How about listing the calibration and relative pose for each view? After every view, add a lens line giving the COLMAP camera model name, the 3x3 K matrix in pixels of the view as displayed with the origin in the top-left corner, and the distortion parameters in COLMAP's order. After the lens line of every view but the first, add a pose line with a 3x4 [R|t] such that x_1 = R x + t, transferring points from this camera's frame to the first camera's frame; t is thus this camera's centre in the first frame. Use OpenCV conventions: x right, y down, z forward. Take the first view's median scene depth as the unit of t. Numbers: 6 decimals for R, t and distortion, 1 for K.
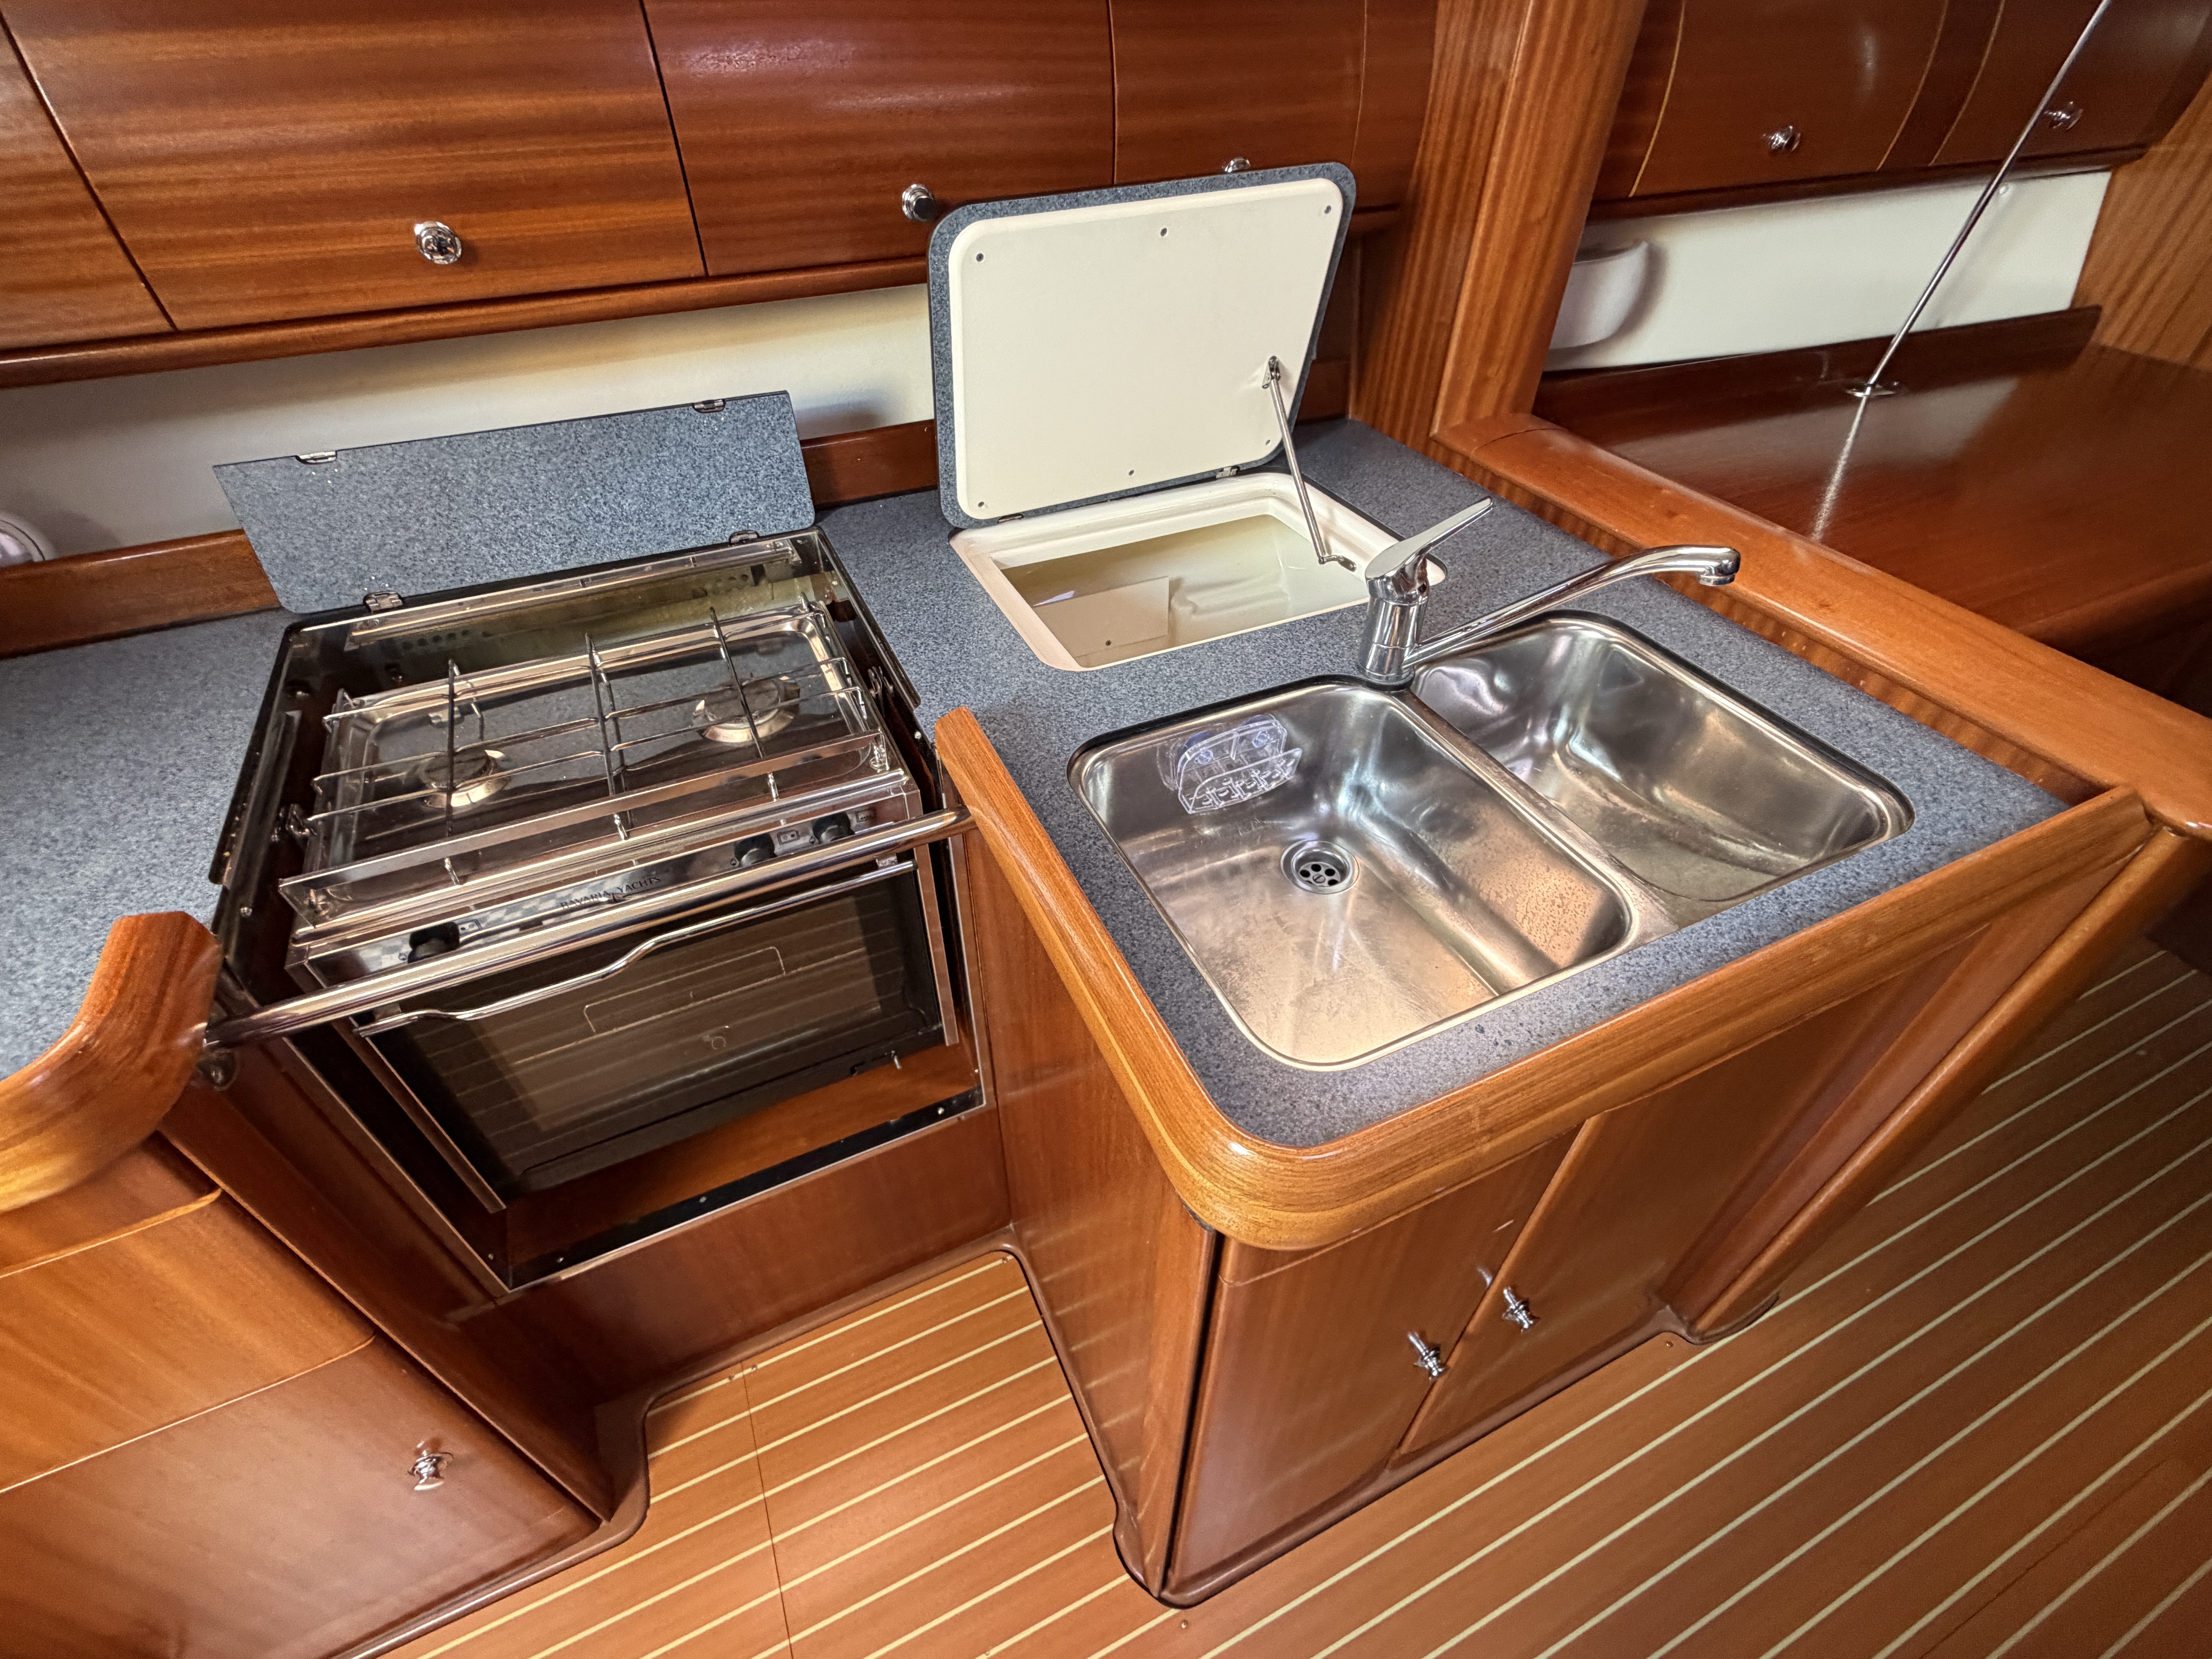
lens RADIAL K [[992.9, 0, 1100.4], [0, 992.9, 826.9], [0, 0, 1]] dist [-0.000338, 0.000506]
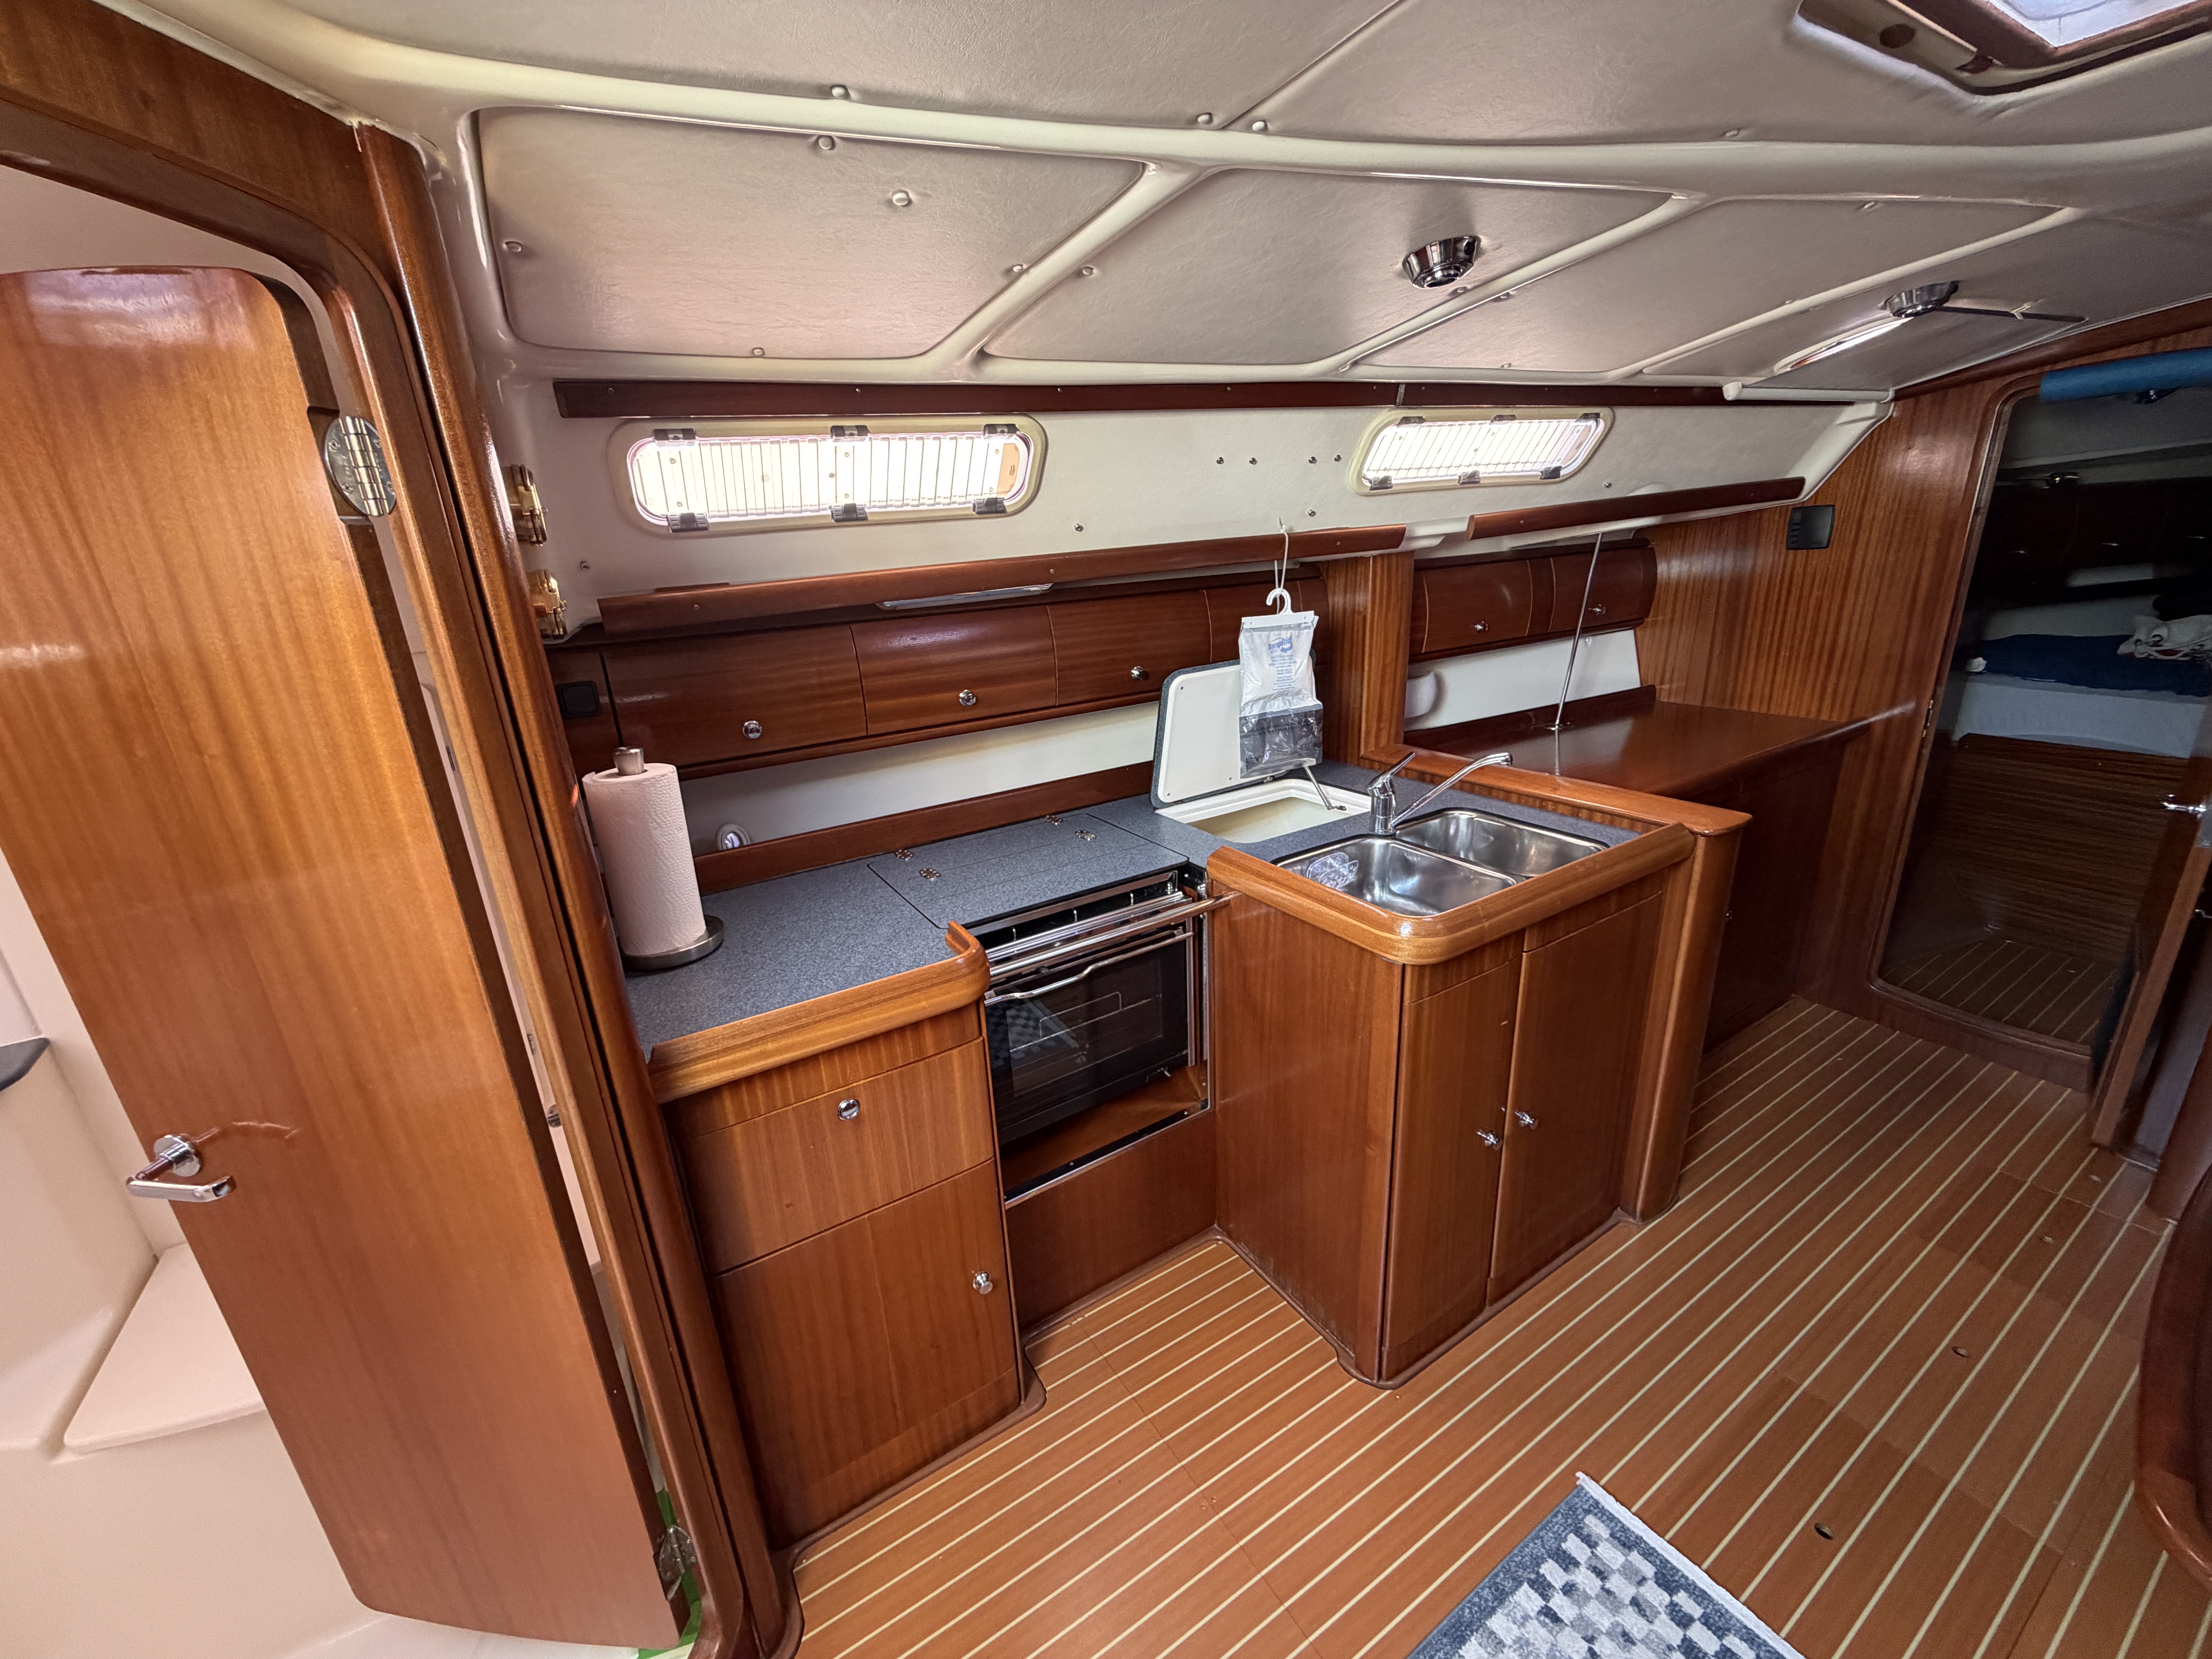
lens RADIAL K [[879.5, 0, 1095.1], [0, 879.5, 835.0], [0, 0, 1]] dist [0.000651, 0.000006]
pose [[0.991416, -0.088124, 0.096586, -0.441936], [0.119175, 0.912923, -0.390345, 0.440307], [-0.053777, 0.398505, 0.915588, -0.632634]]
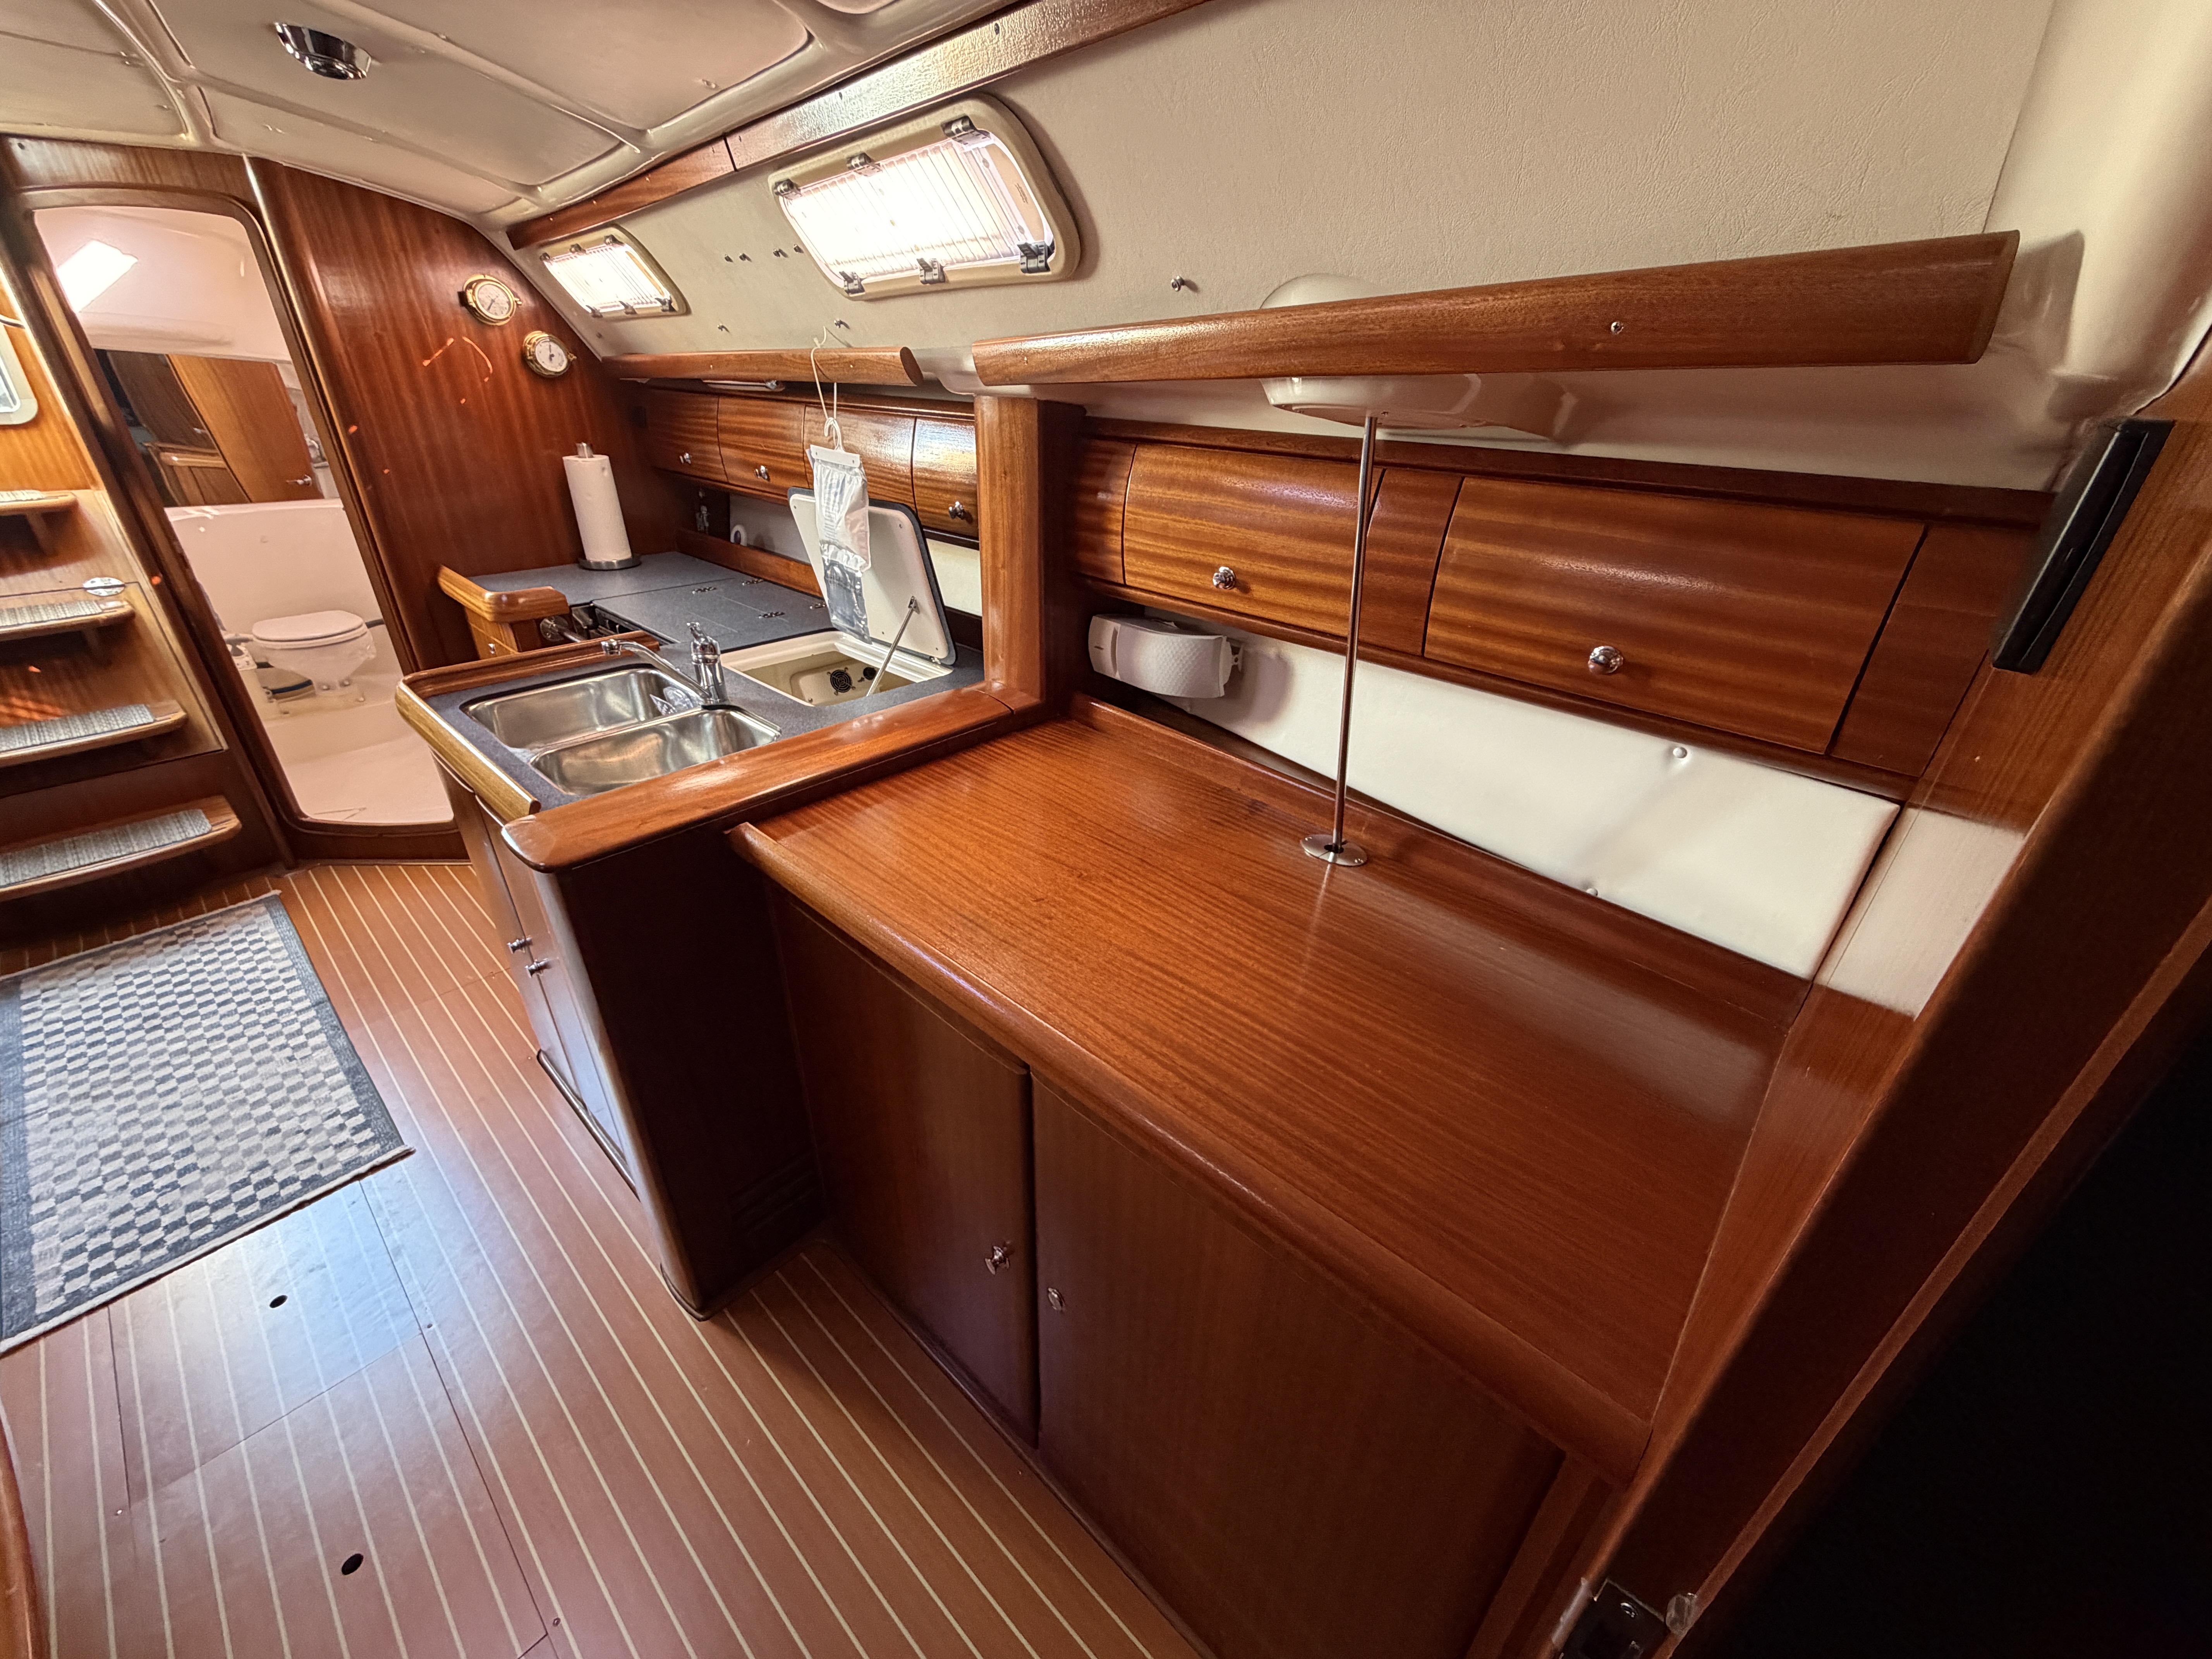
lens RADIAL K [[879.5, 0, 1095.9], [0, 879.5, 818.4], [0, 0, 1]] dist [0.000651, 0.000006]
pose [[0.386243, 0.447833, -0.806388, 1.789194], [-0.627458, 0.768360, 0.126175, -0.578869], [0.676102, 0.457240, 0.577770, 0.486400]]
